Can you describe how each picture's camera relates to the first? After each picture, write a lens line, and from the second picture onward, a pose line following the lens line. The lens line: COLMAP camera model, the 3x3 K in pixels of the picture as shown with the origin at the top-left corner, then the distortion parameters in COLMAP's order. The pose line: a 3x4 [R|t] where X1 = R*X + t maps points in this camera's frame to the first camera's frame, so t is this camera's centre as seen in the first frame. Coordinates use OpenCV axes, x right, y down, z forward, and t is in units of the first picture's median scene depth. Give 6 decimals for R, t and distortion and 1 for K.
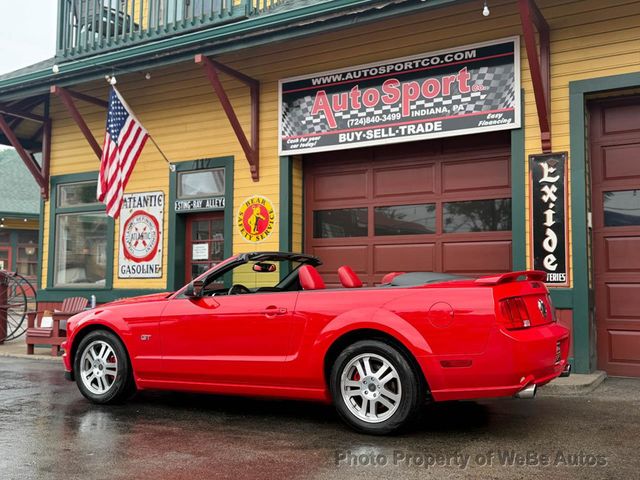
lens RADIAL K [[665.8, 0, 319.1], [0, 665.8, 235.7], [0, 0, 1]] dist [0.184775, -0.425986]
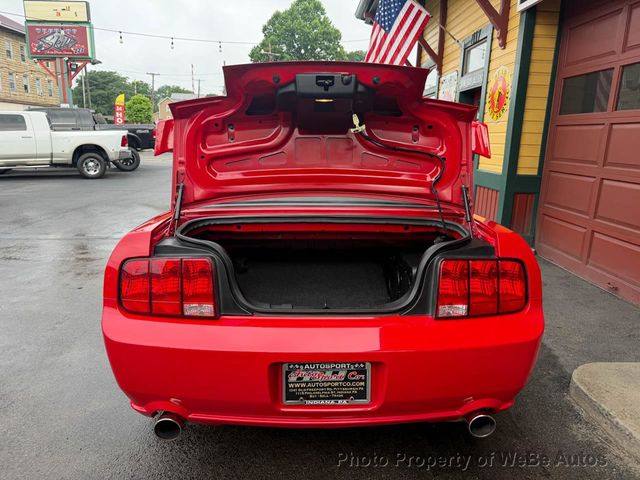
lens RADIAL K [[452.9, 0, 320.0], [0, 452.9, 240.0], [0, 0, 1]] dist [-0.003249, -0.002280]
pose [[0.526909, 0.200850, -0.825849, 0.360919], [0.045021, 0.963717, 0.263104, -0.007882], [0.848728, -0.175812, 0.498749, 0.517447]]
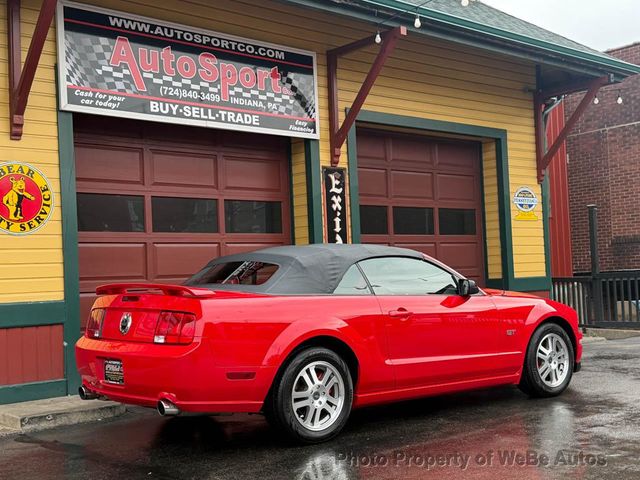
lens RADIAL K [[850.1, 0, 322.6], [0, 850.1, 243.0], [0, 0, 1]] dist [0.198020, -0.501990]
pose [[0.322305, 0.028844, 0.946196, -0.897012], [-0.034021, 0.999243, -0.018873, 0.028241], [-0.946024, -0.026108, 0.323042, 0.501739]]
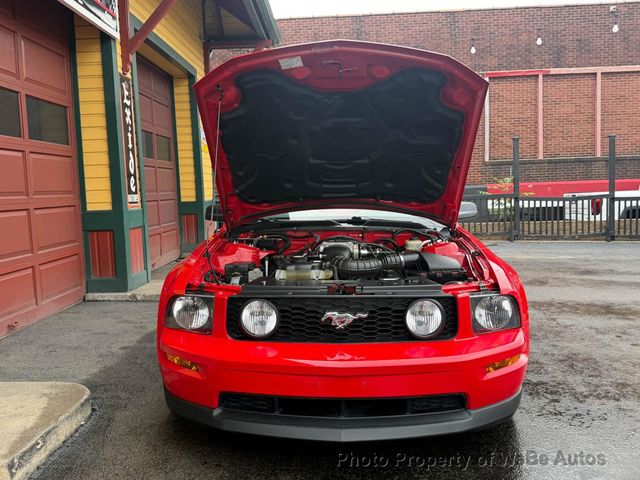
lens RADIAL K [[577.0, 0, 320.0], [0, 577.0, 240.0], [0, 0, 1]] dist [0.155259, -0.348820]
pose [[-0.479353, -0.065844, 0.875149, -0.521445], [-0.042887, 0.997748, 0.051577, 0.058737], [-0.876574, -0.012809, -0.481097, 1.042595]]
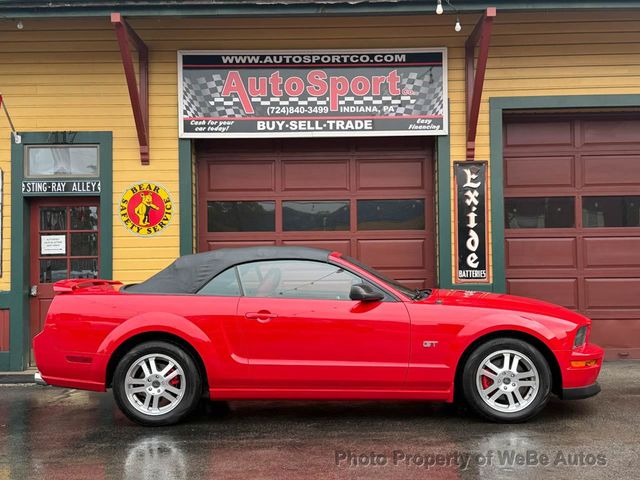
lens RADIAL K [[769.7, 0, 315.2], [0, 769.7, 239.0], [0, 0, 1]] dist [0.181779, -0.422213]
pose [[0.874439, 0.011701, 0.484995, -0.438957], [-0.025599, 0.999429, 0.022043, -0.014850], [-0.484460, -0.031691, 0.874239, 0.018291]]
